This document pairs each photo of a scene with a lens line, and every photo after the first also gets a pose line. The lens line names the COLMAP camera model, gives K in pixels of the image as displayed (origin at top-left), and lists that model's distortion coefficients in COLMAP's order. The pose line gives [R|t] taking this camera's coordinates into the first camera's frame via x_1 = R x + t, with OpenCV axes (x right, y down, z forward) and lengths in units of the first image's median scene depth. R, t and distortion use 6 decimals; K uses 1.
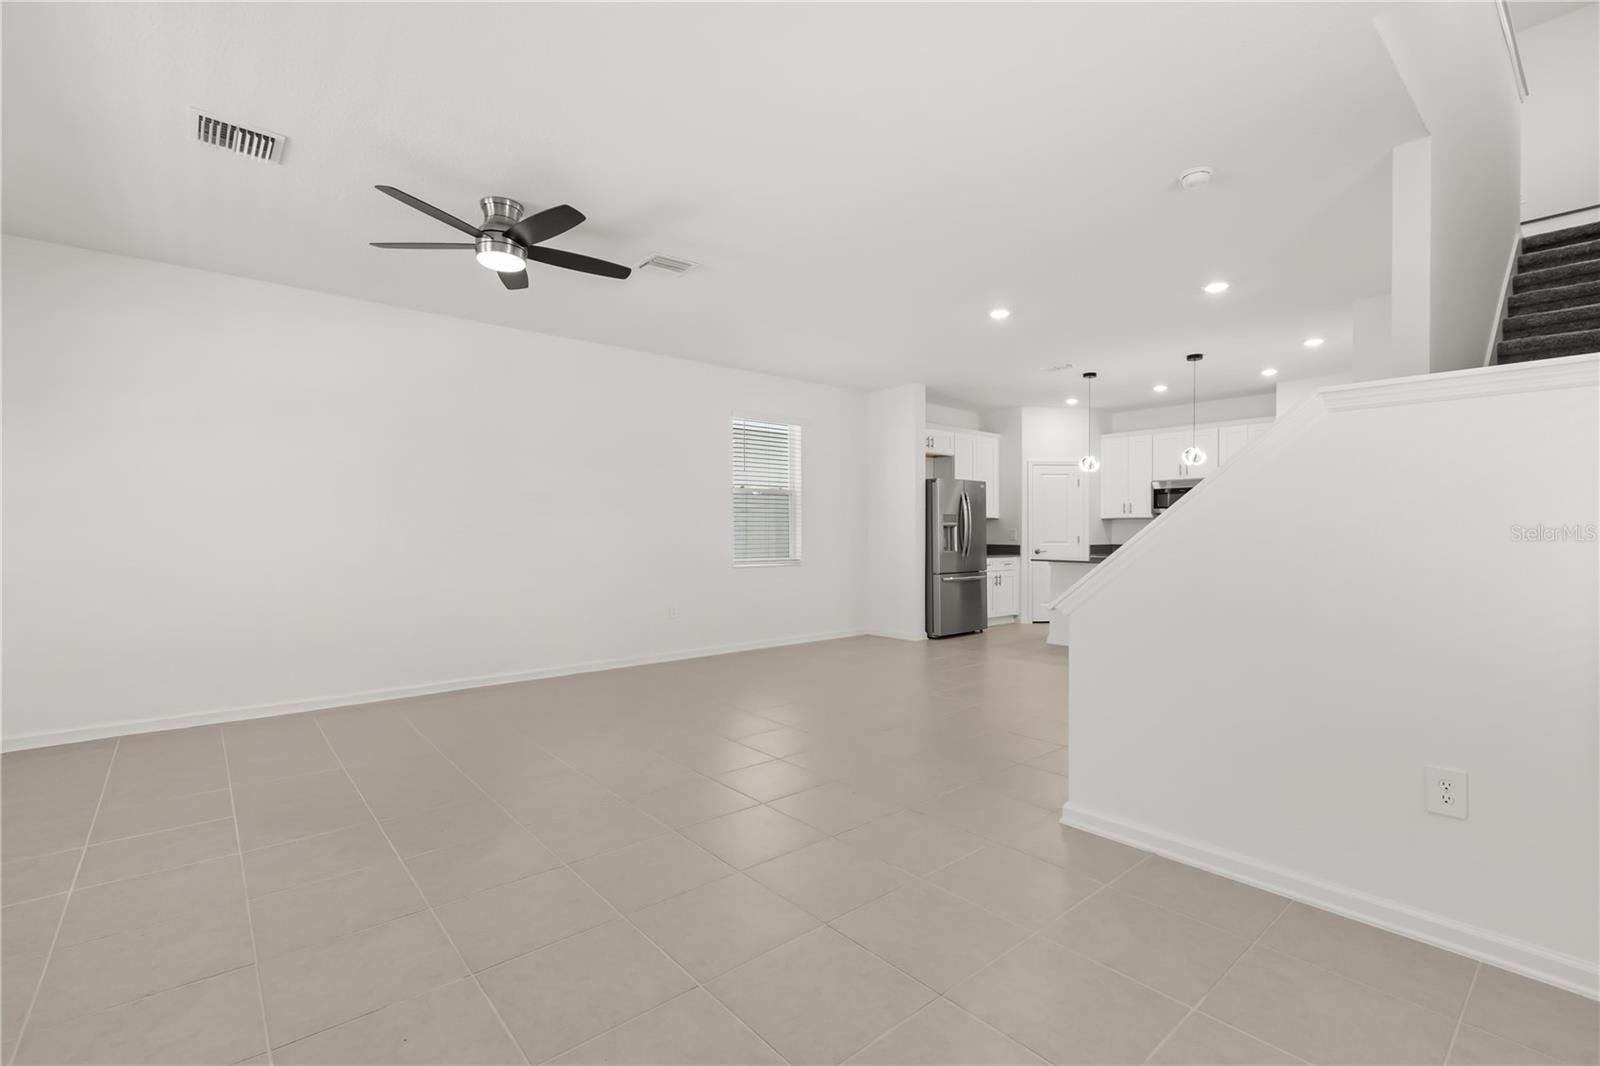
lens RADIAL K [[704.2, 0, 800.0], [0, 704.2, 533.0], [0, 0, 1]] dist [0.001838, 0.000119]
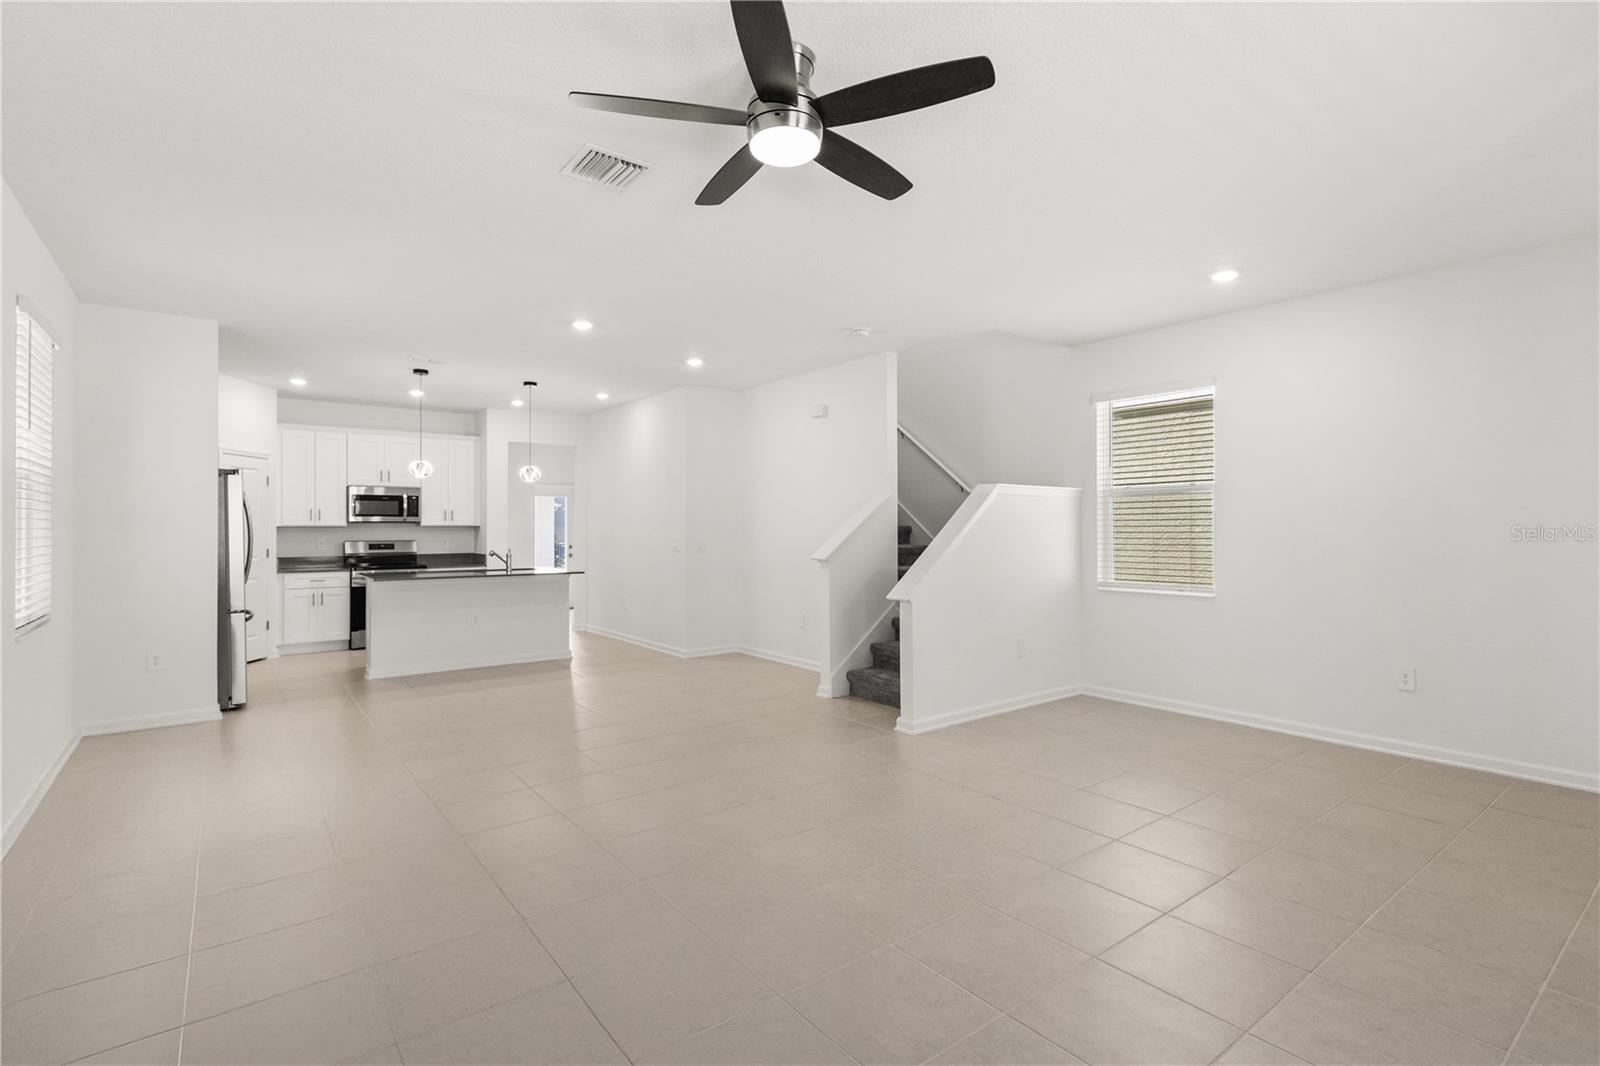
lens RADIAL K [[742.6, 0, 800.0], [0, 742.6, 533.0], [0, 0, 1]] dist [-0.000269, -0.000186]
pose [[0.055123, -0.004903, 0.998468, -0.462885], [0.003939, 0.999981, 0.004693, -0.016799], [-0.998472, 0.003674, 0.055141, 0.415844]]
